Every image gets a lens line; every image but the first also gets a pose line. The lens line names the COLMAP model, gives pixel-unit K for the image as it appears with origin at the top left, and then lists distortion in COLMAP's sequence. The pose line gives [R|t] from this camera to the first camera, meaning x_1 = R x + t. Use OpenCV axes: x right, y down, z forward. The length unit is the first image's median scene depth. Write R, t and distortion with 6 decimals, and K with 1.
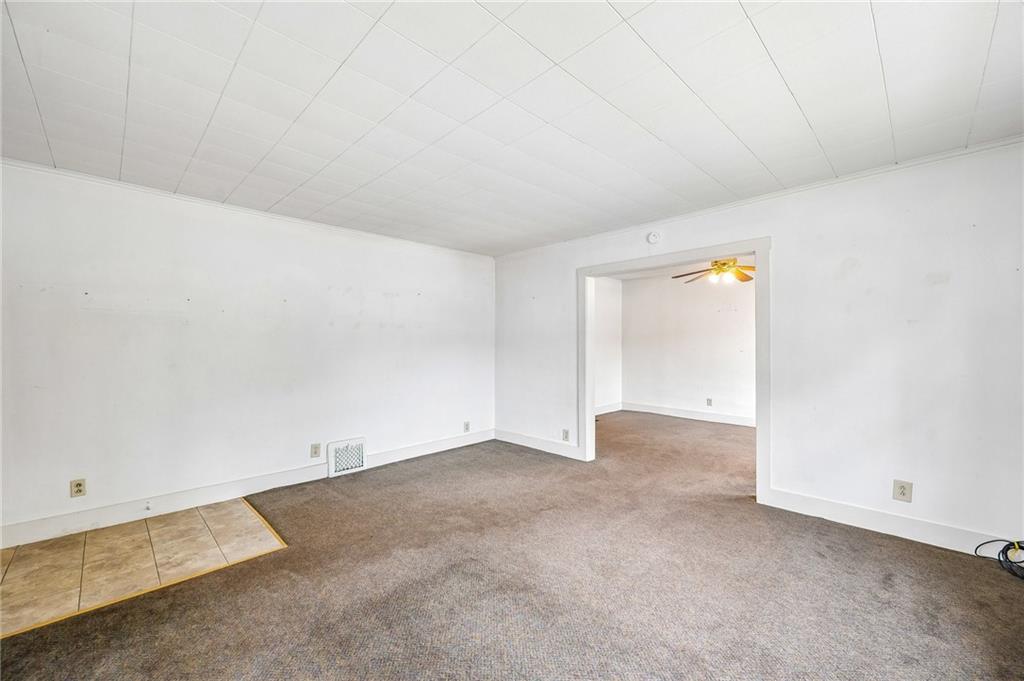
lens RADIAL K [[410.8, 0, 515.8], [0, 410.8, 339.8], [0, 0, 1]] dist [-0.000021, -0.000147]
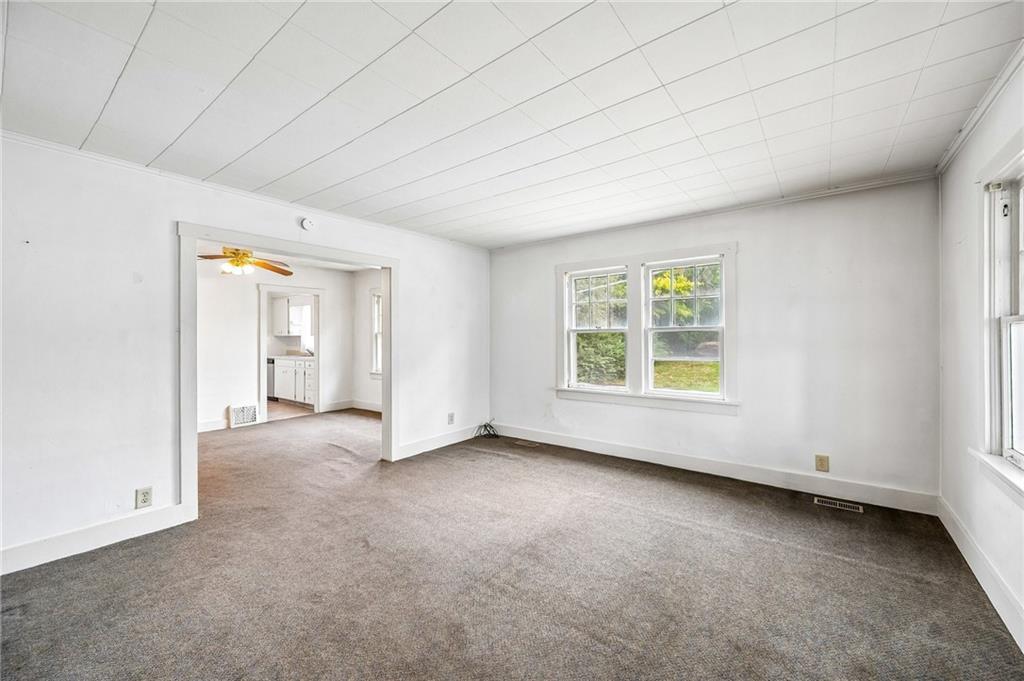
lens RADIAL K [[410.8, 0, 507.6], [0, 410.8, 336.8], [0, 0, 1]] dist [-0.000021, -0.000147]
pose [[-0.126890, 0.004580, 0.991906, -0.797432], [0.000373, 0.999989, -0.004570, 0.009780], [-0.991917, -0.000210, -0.126891, 0.860191]]
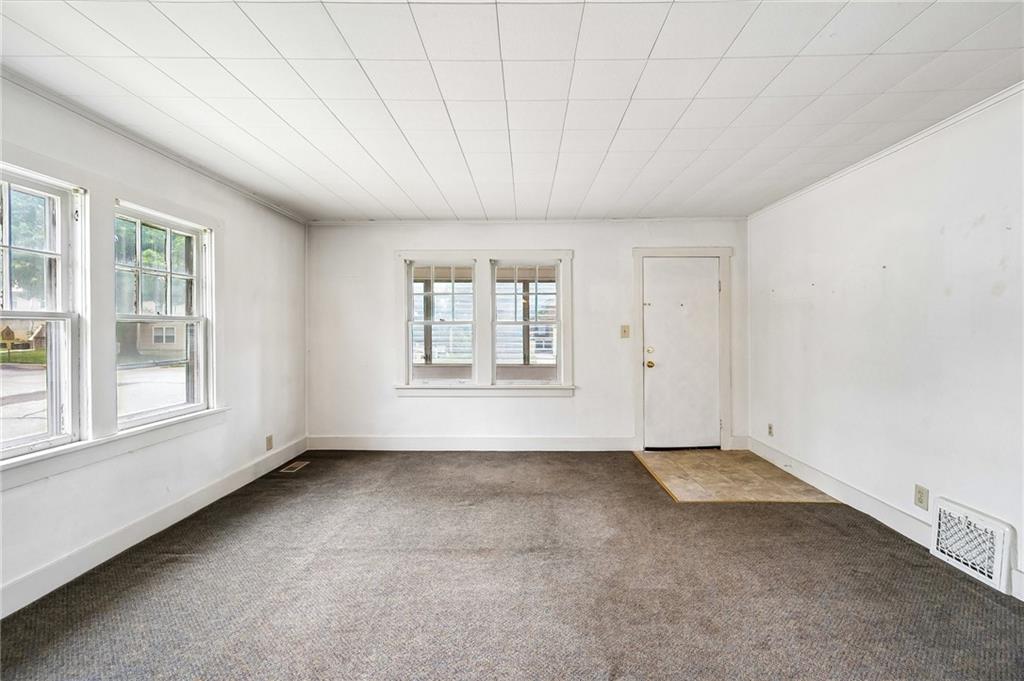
lens RADIAL K [[425.7, 0, 516.9], [0, 425.7, 332.2], [0, 0, 1]] dist [0.000318, -0.000016]
pose [[-0.714327, 0.015057, -0.699650, 0.523384], [0.013319, 0.999880, 0.007919, 0.007088], [0.699685, -0.003662, -0.714442, 1.346359]]
